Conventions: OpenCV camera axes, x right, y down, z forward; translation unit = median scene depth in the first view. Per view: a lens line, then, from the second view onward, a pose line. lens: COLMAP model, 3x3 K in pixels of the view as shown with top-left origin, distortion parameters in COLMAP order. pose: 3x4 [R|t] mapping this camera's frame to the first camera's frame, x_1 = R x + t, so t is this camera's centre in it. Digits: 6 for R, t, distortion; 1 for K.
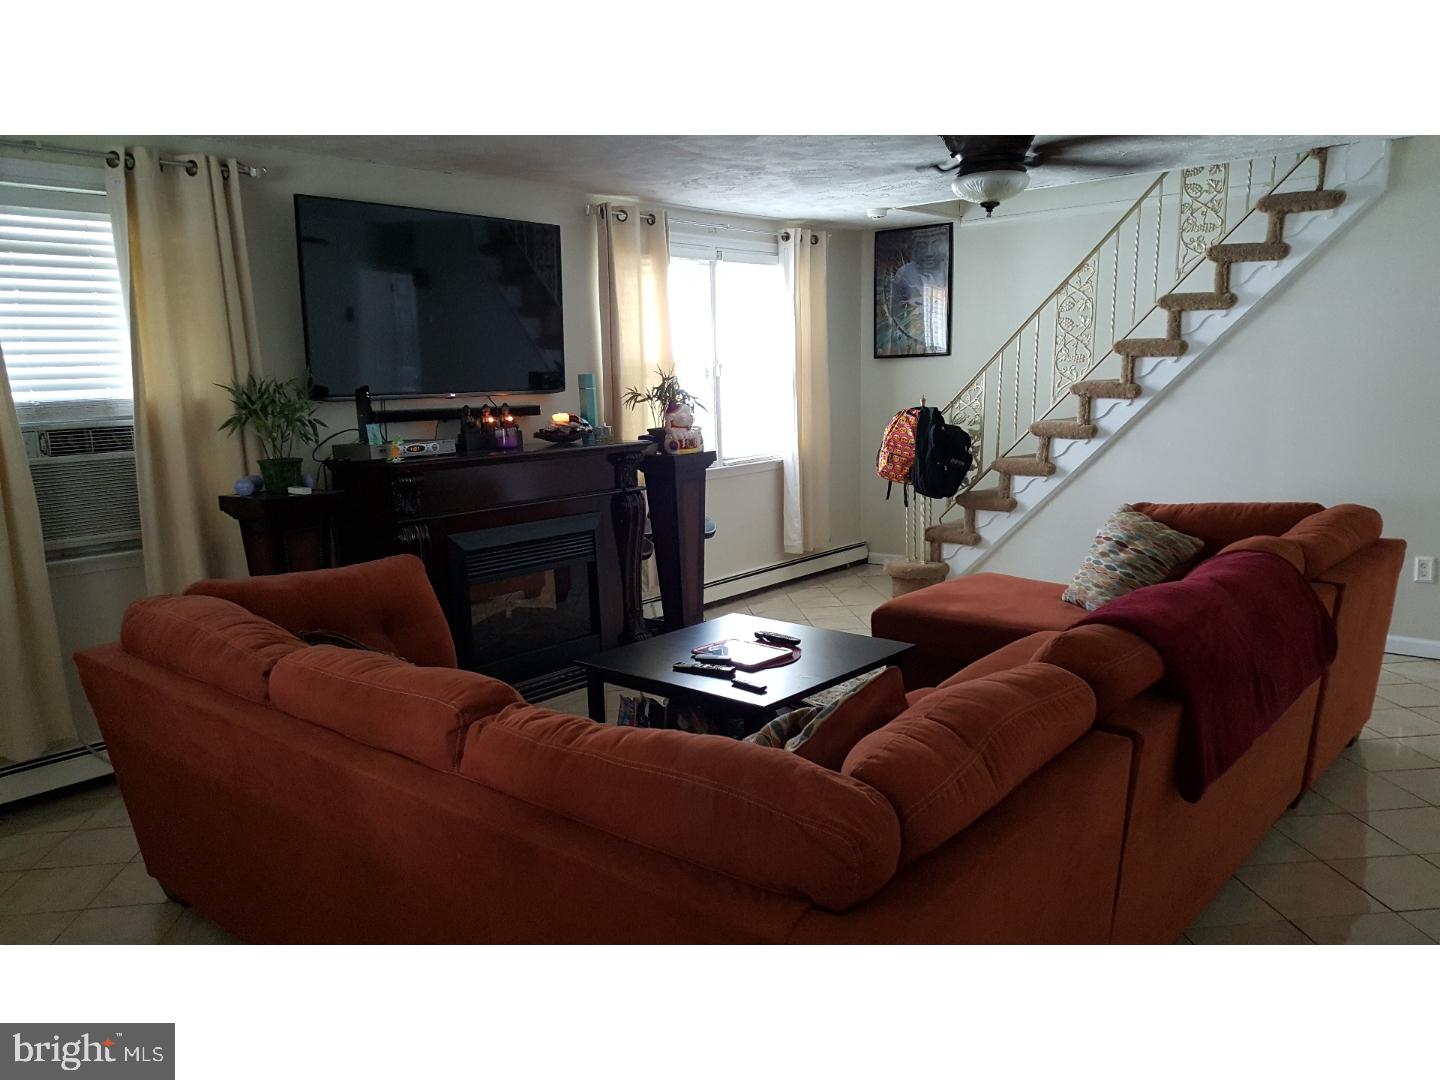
lens RADIAL K [[1034.4, 0, 720.0], [0, 1034.4, 540.0], [0, 0, 1]] dist [-0.001011, -0.074376]
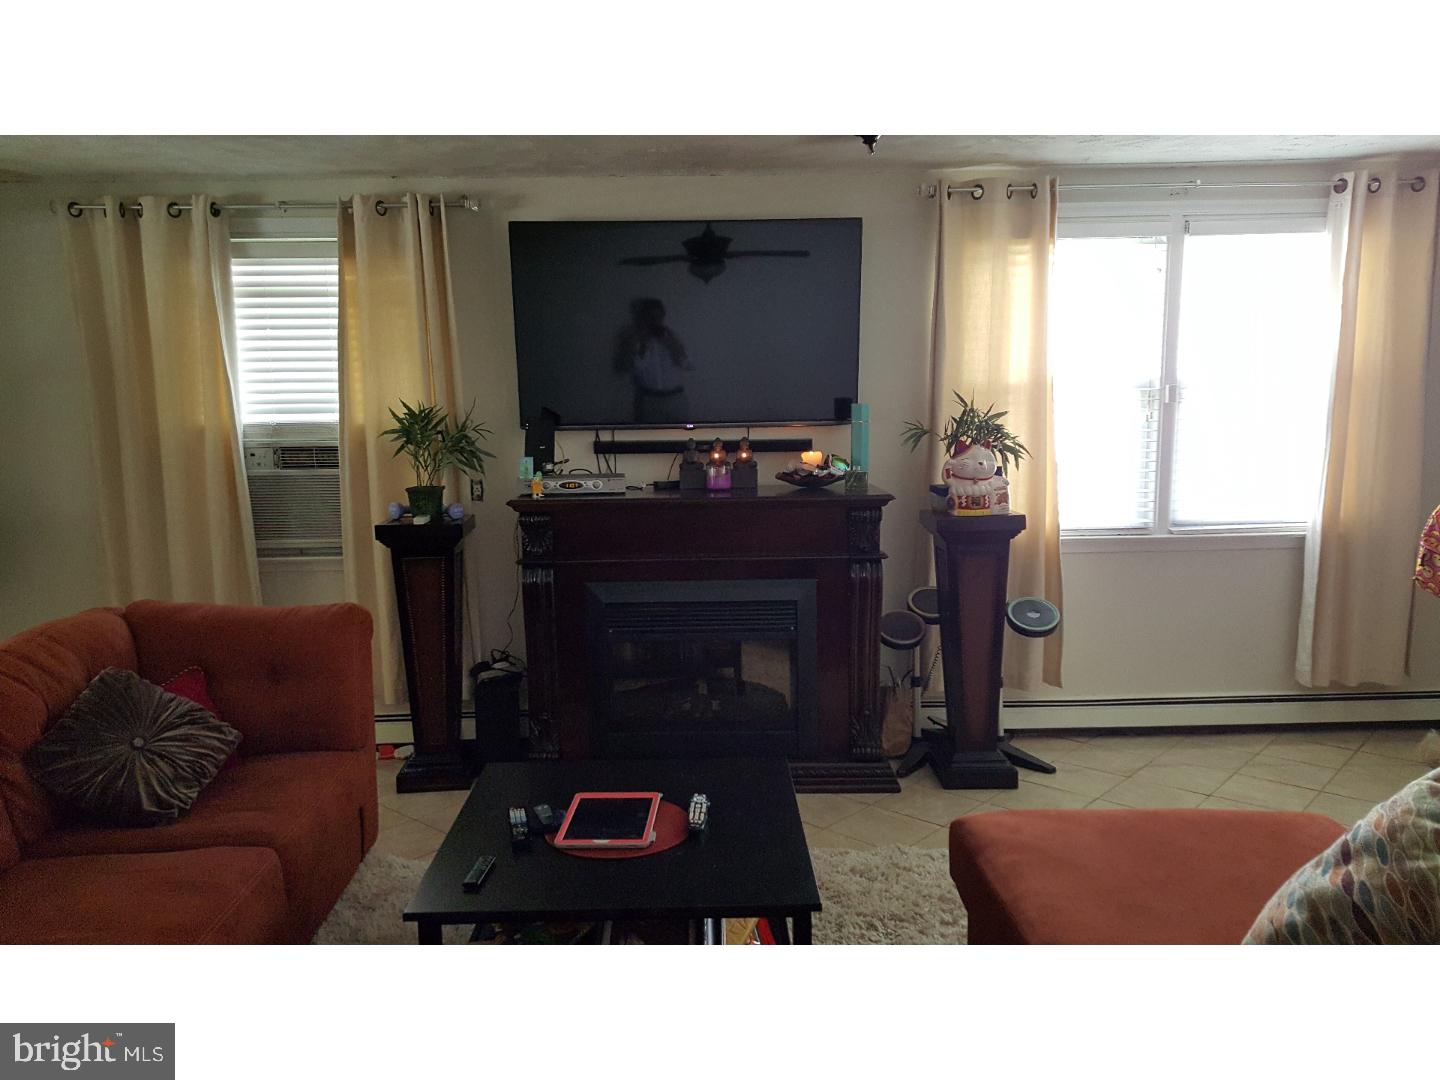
lens RADIAL K [[979.9, 0, 718.2], [0, 979.9, 522.7], [0, 0, 1]] dist [0.071848, -0.128695]
pose [[0.652626, 0.104148, -0.750488, 0.379215], [-0.119908, 0.992222, 0.033422, -0.083773], [0.748132, 0.068178, 0.660039, 0.439189]]
